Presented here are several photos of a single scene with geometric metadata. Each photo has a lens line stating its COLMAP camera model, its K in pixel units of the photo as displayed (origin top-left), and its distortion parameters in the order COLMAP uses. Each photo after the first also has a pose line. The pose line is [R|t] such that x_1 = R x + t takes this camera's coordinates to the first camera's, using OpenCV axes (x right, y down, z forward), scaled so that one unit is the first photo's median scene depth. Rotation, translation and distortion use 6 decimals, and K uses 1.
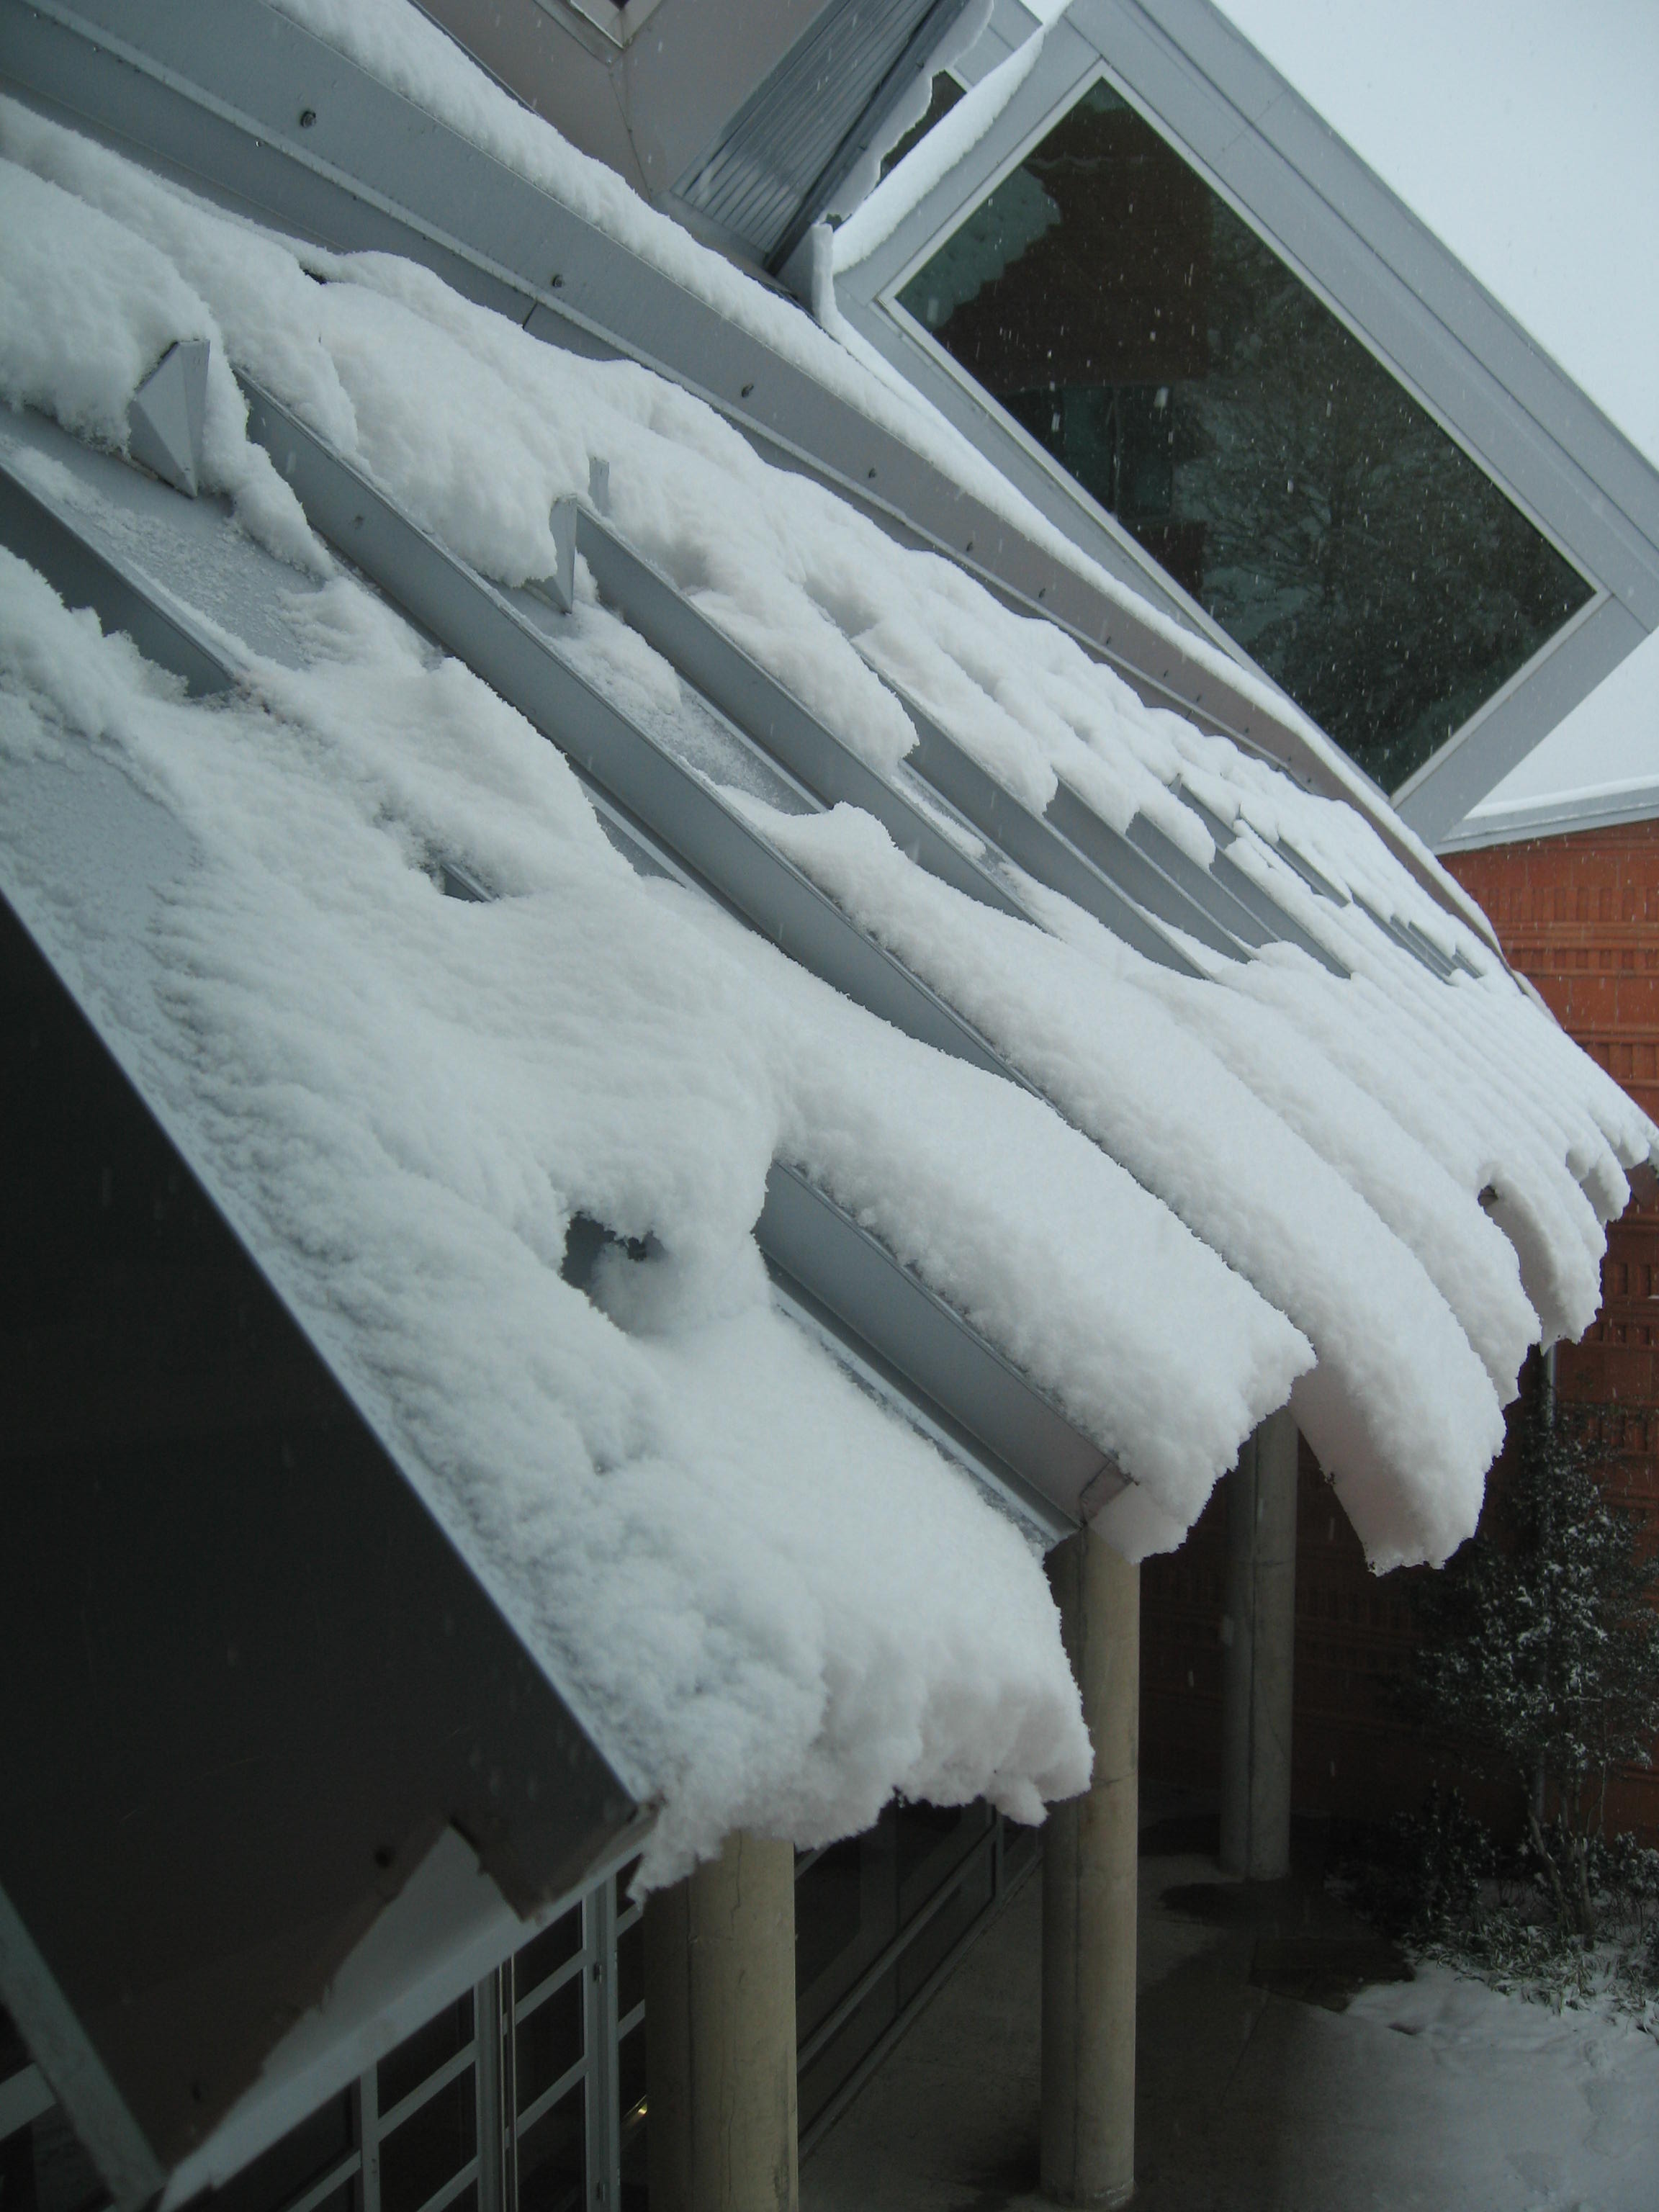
lens RADIAL K [[2434.4, 0, 838.4], [0, 2434.4, 1100.1], [0, 0, 1]] dist [-0.112859, 0.064230]
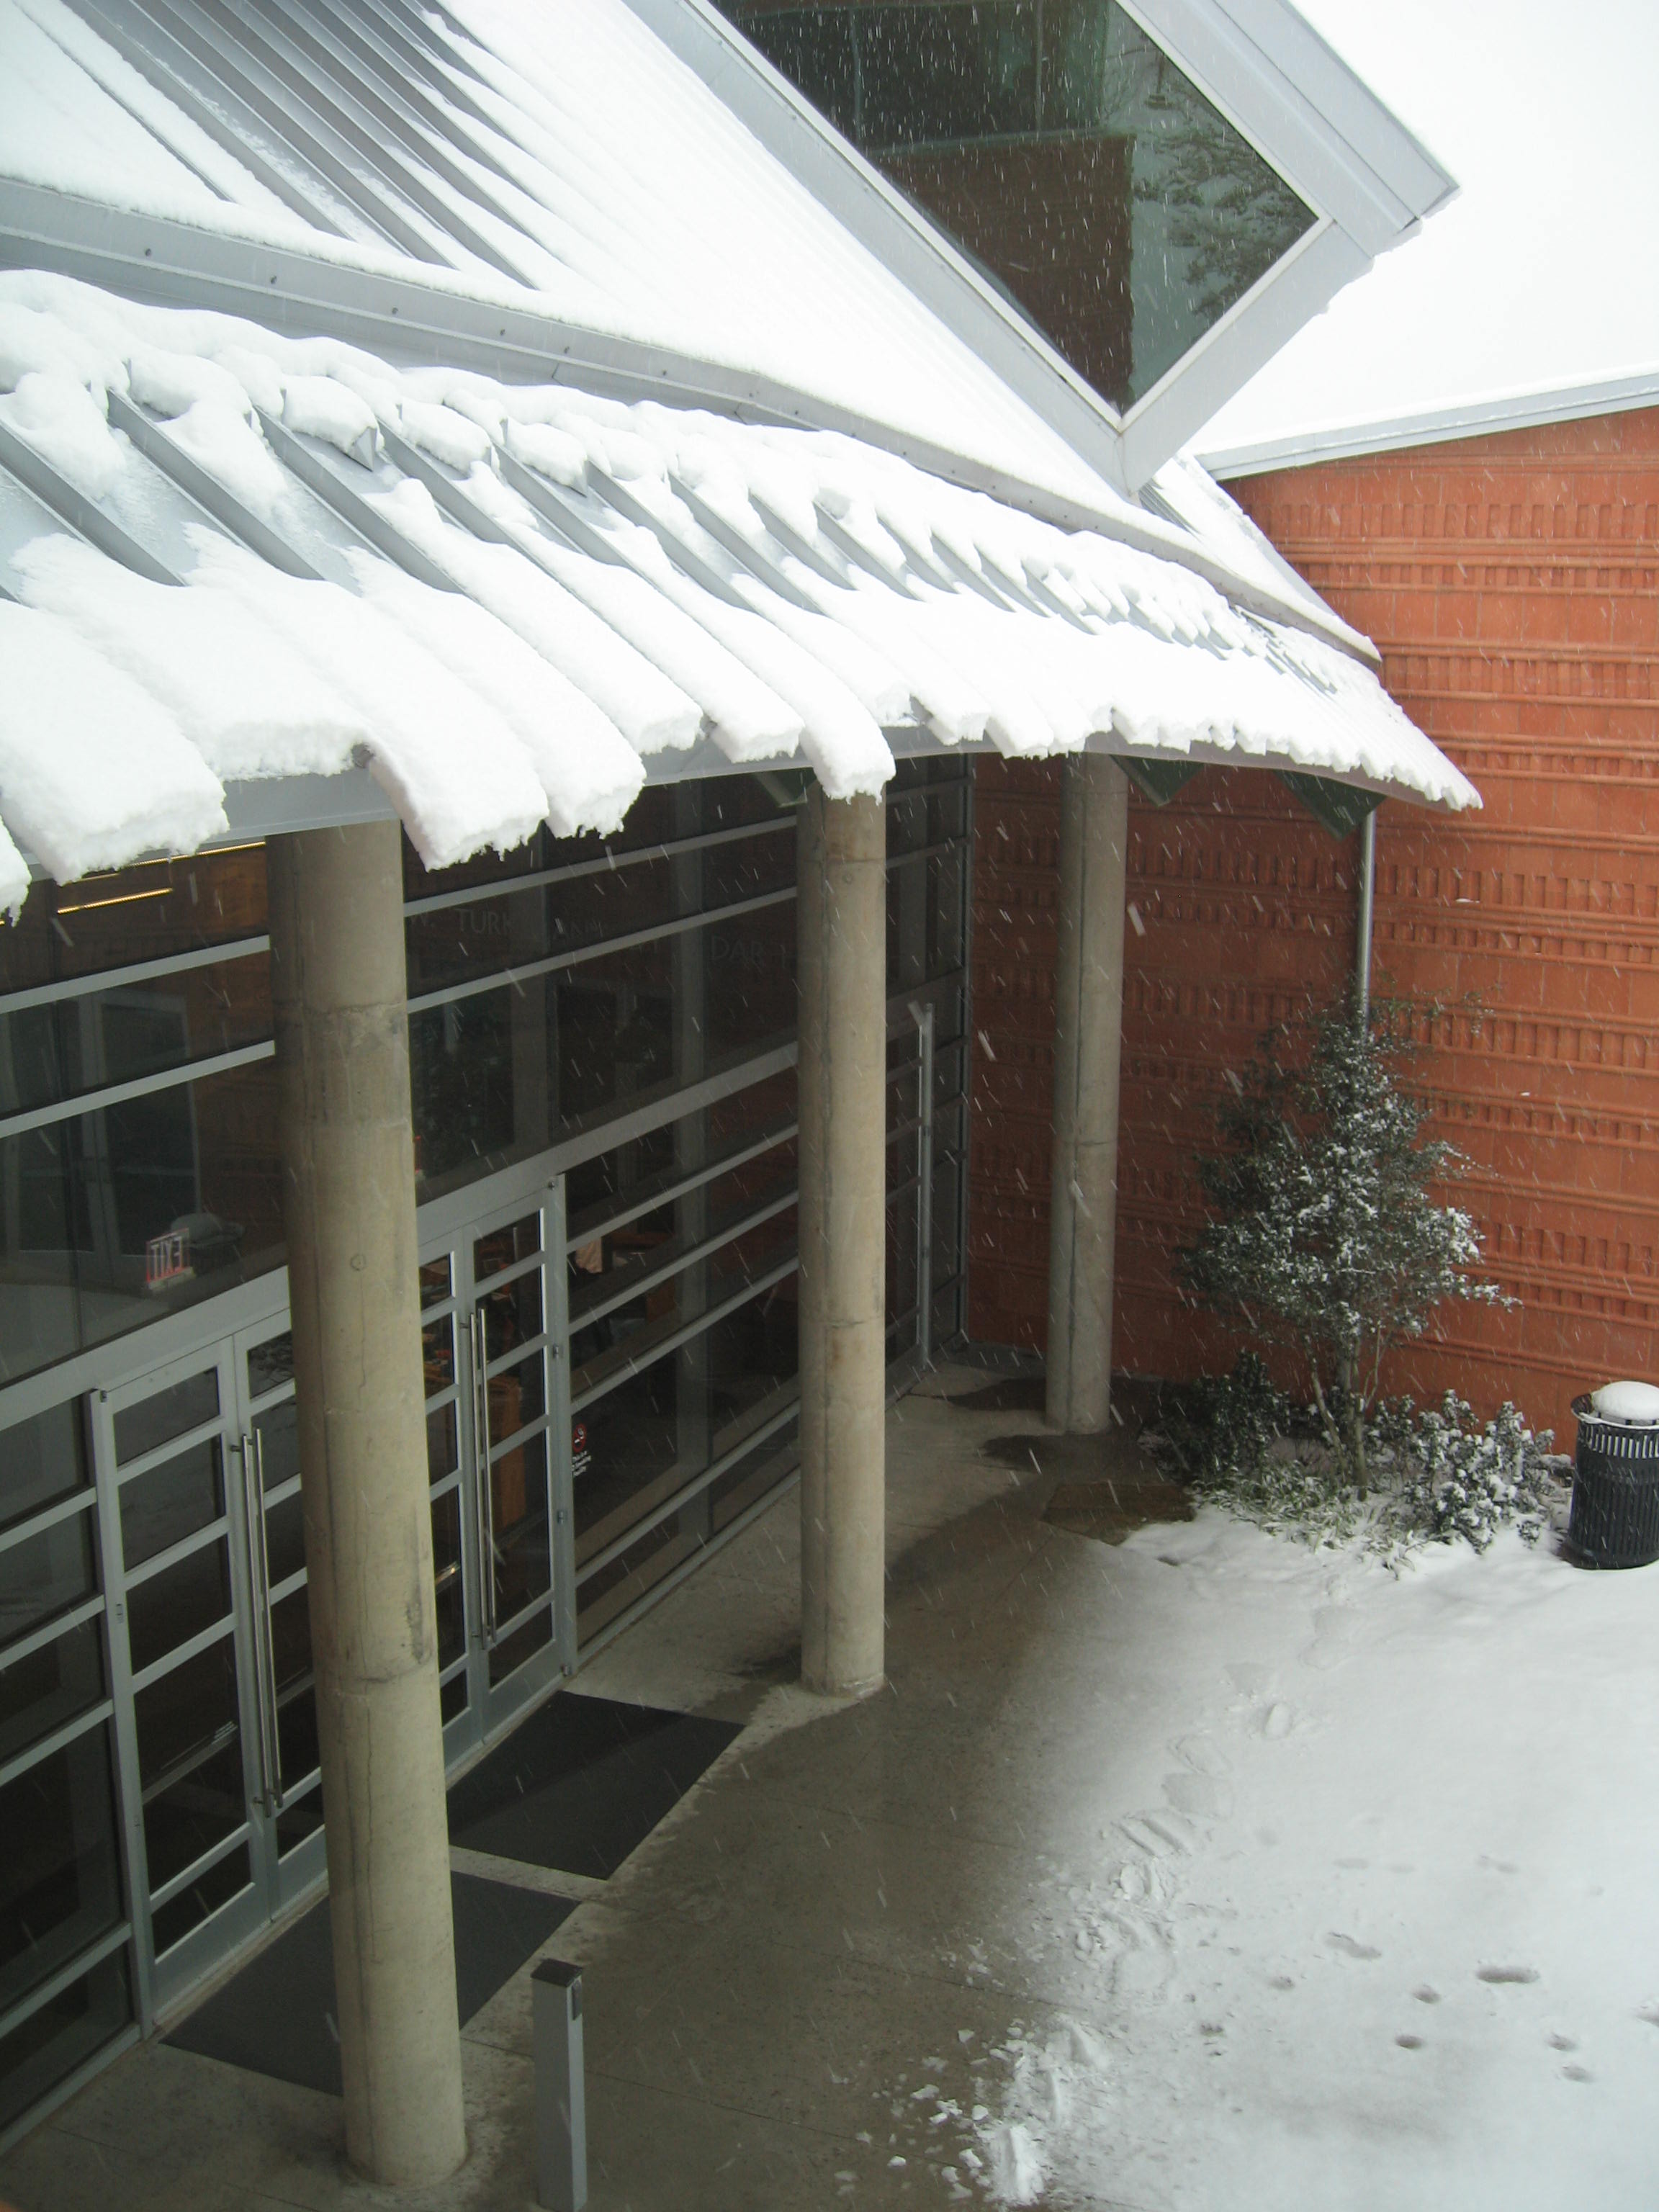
lens RADIAL K [[2437.9, 0, 834.4], [0, 2437.9, 1101.1], [0, 0, 1]] dist [-0.121849, 0.090622]
pose [[0.999303, 0.010566, -0.035794, 0.118670], [-0.004791, 0.987469, 0.157738, 0.003609], [0.037012, -0.157457, 0.986832, -0.077367]]
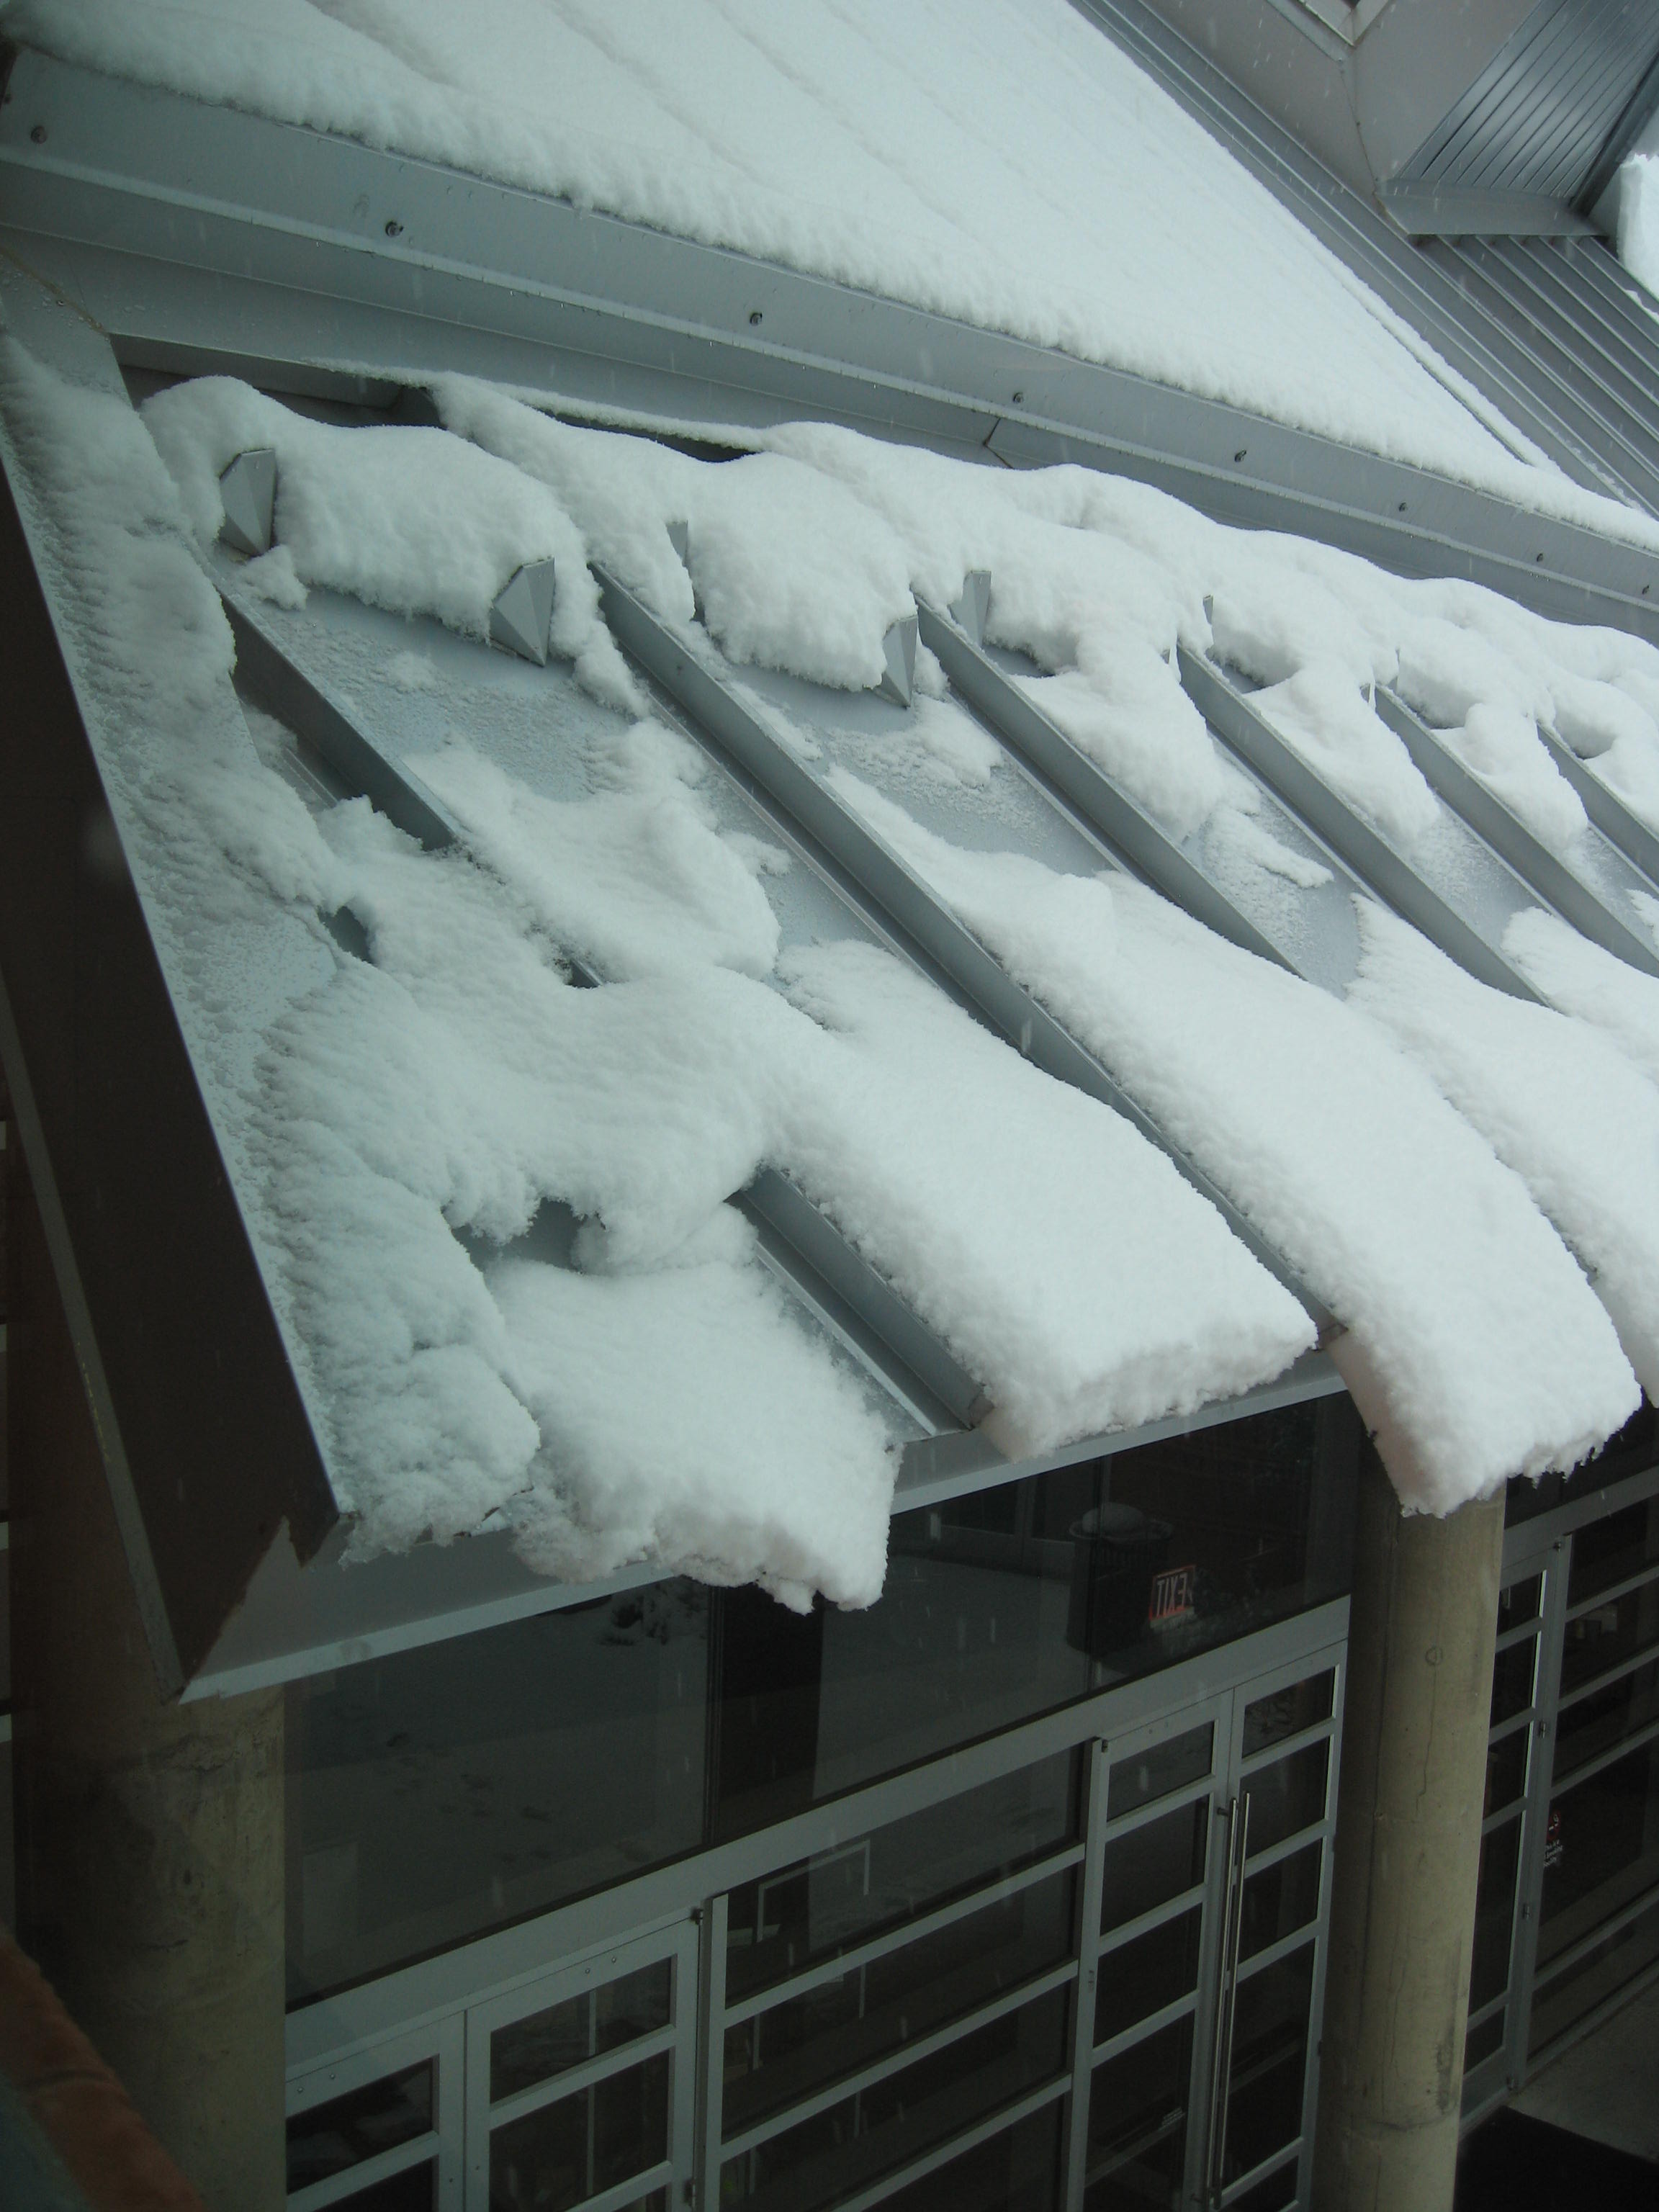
lens RADIAL K [[2444.5, 0, 829.5], [0, 2444.5, 1106.0], [0, 0, 1]] dist [-0.165447, 0.191323]
pose [[0.923359, 0.076686, -0.376202, 0.045843], [-0.056760, 0.996348, 0.063784, -0.008759], [0.379719, -0.037542, 0.924340, -0.029972]]
